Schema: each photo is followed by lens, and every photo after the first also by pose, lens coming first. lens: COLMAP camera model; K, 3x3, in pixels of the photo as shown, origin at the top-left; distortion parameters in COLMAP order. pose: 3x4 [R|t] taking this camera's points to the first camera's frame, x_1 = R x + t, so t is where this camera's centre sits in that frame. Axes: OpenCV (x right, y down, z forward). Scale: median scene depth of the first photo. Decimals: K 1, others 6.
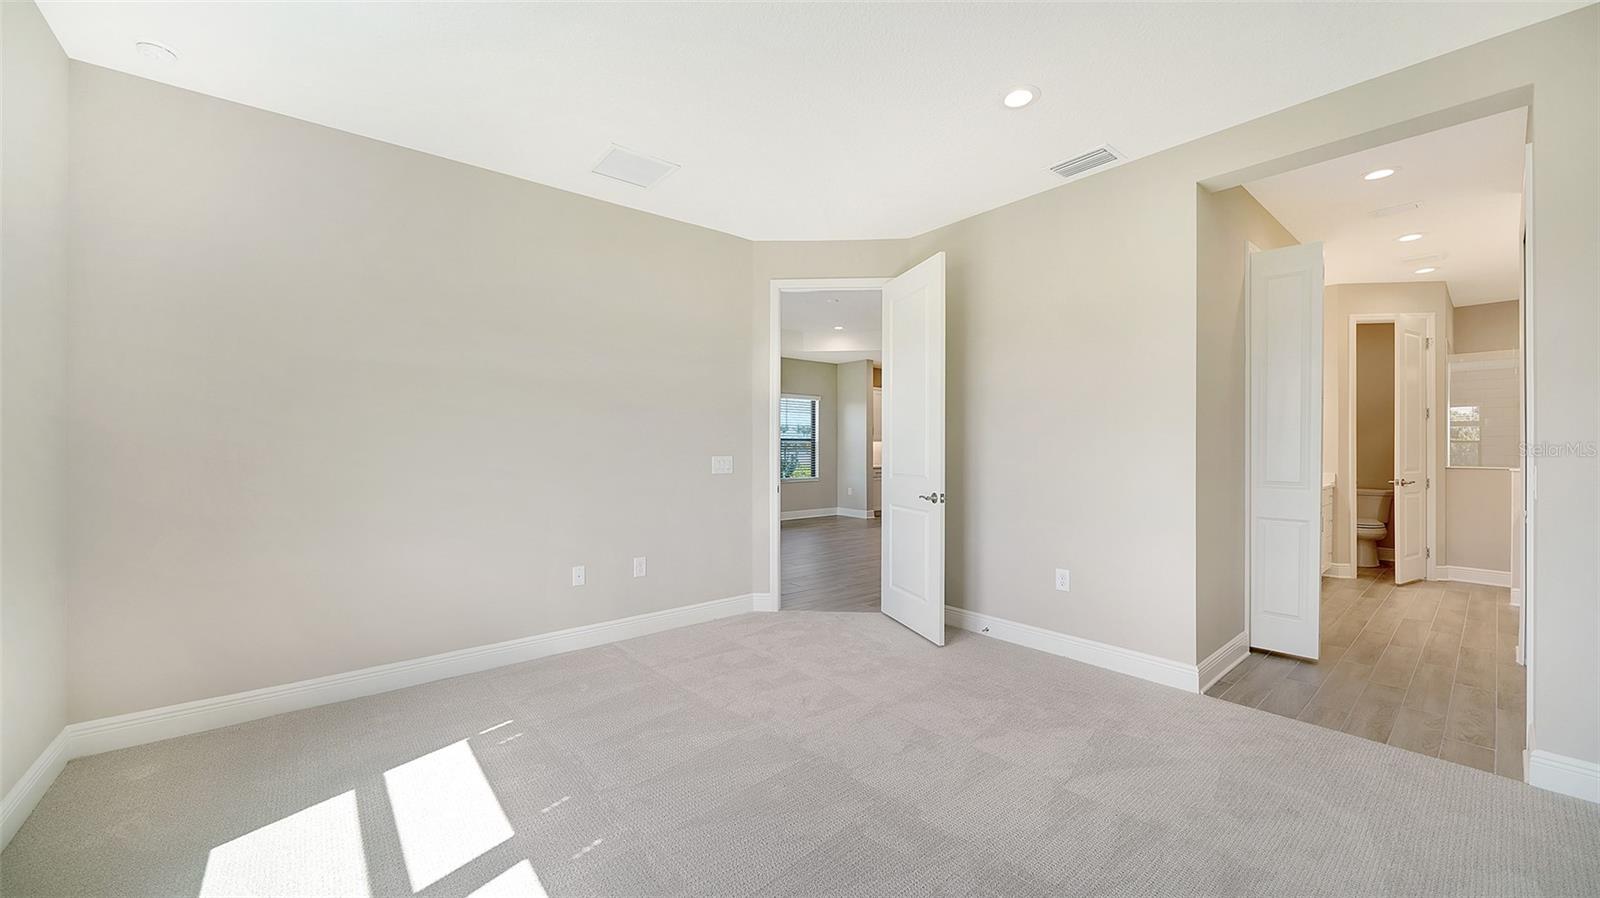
lens RADIAL K [[592.6, 0, 803.0], [0, 592.6, 450.2], [0, 0, 1]] dist [-0.006853, -0.000222]
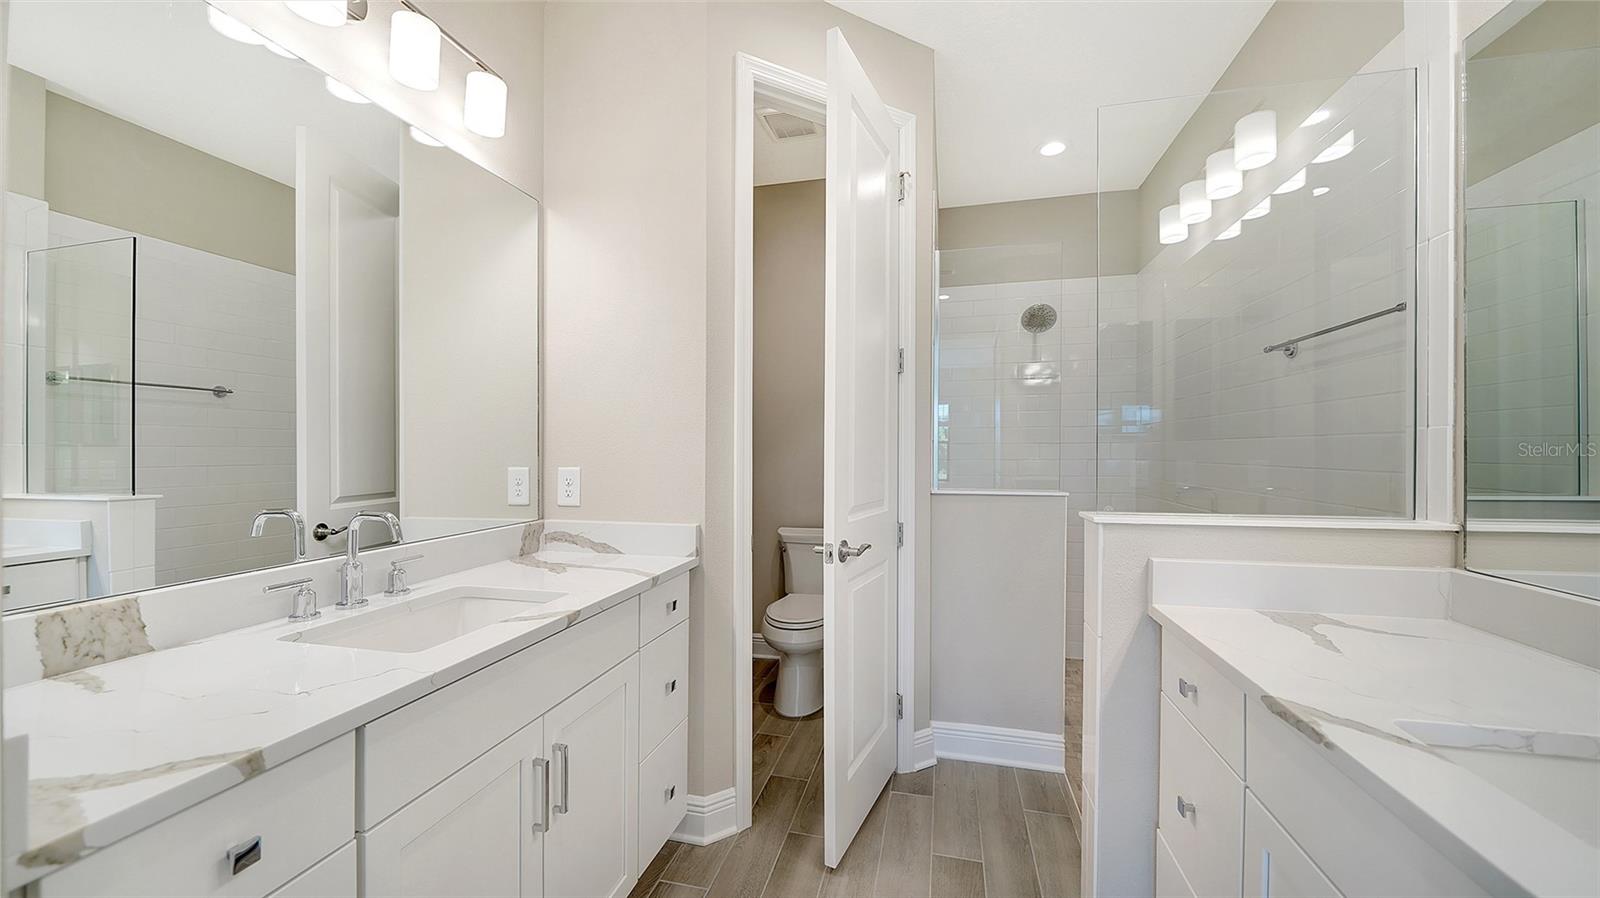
lens RADIAL K [[592.6, 0, 793.3], [0, 592.6, 449.7], [0, 0, 1]] dist [-0.006853, -0.000222]
pose [[0.815030, 0.000166, 0.579419, 0.767329], [-0.004094, 0.999977, 0.005472, -0.003550], [-0.579405, -0.006832, 0.815011, 0.711462]]
